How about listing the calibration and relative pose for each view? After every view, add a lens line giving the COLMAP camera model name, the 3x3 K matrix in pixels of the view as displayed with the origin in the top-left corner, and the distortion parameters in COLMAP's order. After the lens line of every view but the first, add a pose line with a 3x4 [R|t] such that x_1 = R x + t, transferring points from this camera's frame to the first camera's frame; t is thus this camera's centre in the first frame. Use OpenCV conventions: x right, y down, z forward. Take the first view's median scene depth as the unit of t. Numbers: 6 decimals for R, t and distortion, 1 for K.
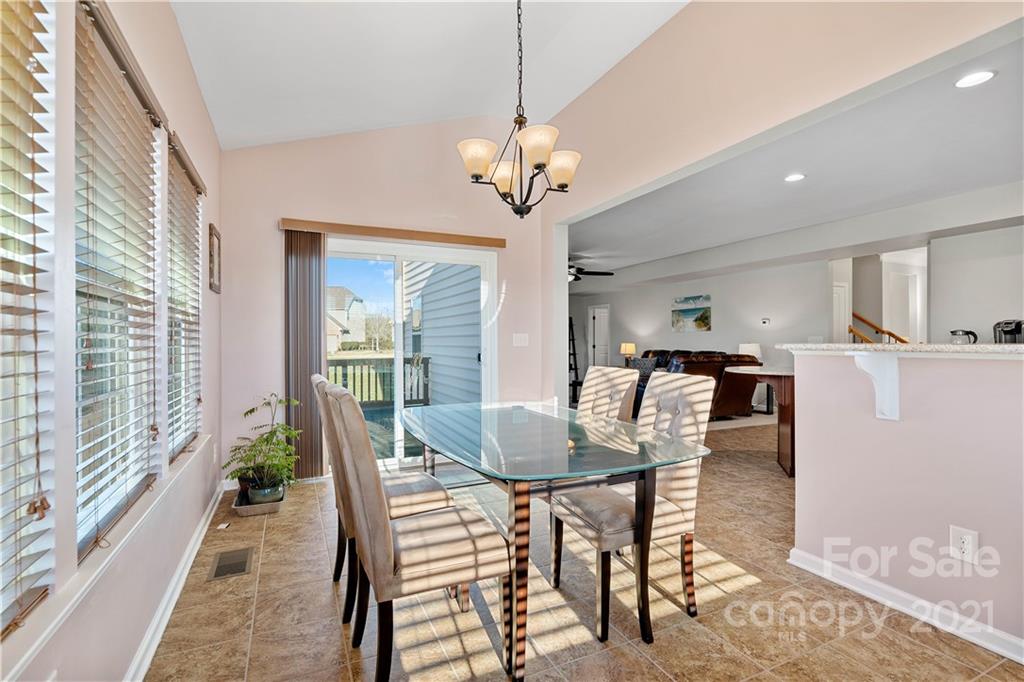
lens RADIAL K [[470.5, 0, 509.4], [0, 470.5, 339.6], [0, 0, 1]] dist [-0.001630, -0.000377]
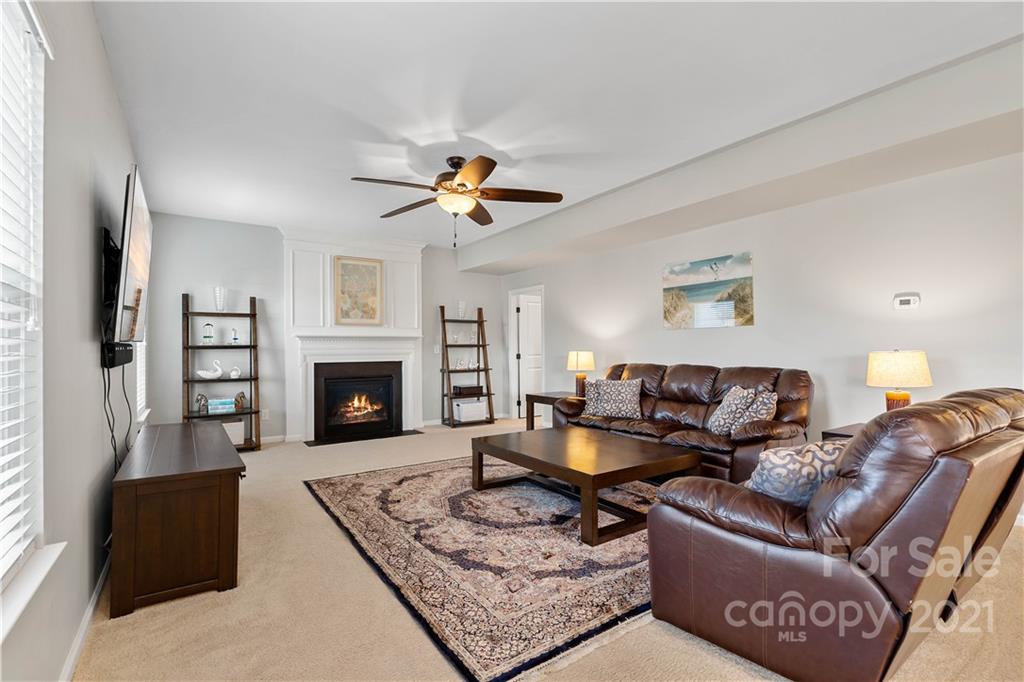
lens RADIAL K [[470.5, 0, 509.7], [0, 470.5, 344.1], [0, 0, 1]] dist [-0.001630, -0.000377]
pose [[0.986976, -0.009530, 0.160586, 0.091578], [0.009911, 0.999950, -0.001568, -0.000506], [-0.160563, 0.003140, 0.987021, 0.518592]]
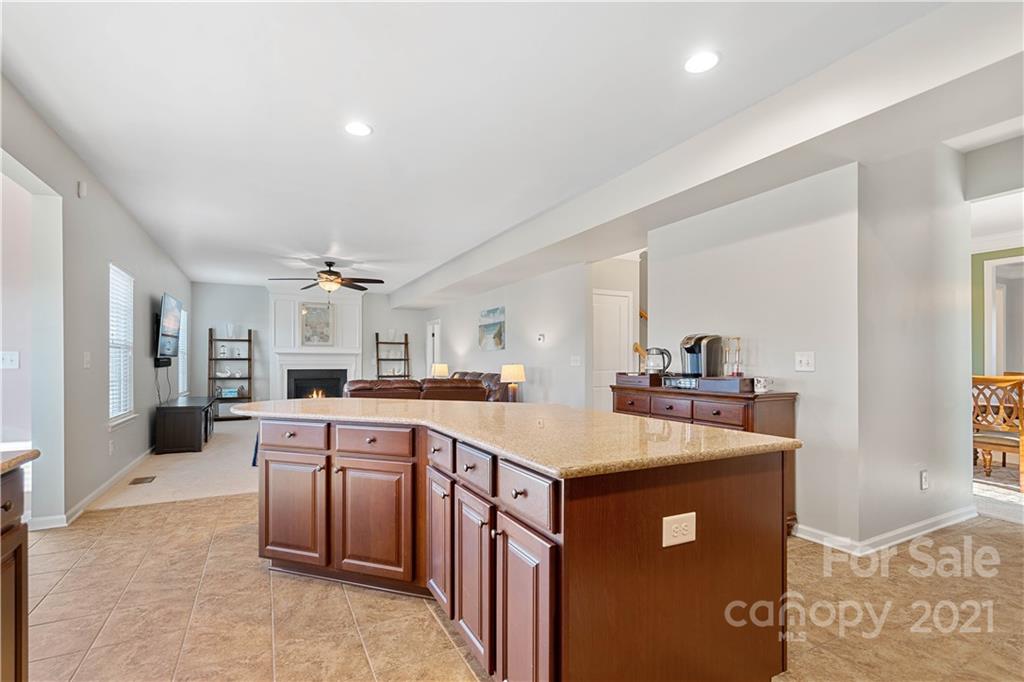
lens RADIAL K [[470.5, 0, 503.8], [0, 470.5, 359.5], [0, 0, 1]] dist [-0.001630, -0.000377]
pose [[0.999418, -0.001343, 0.034082, 0.370540], [0.001276, 0.999997, 0.001970, -0.001814], [-0.034084, -0.001926, 0.999417, 0.143589]]
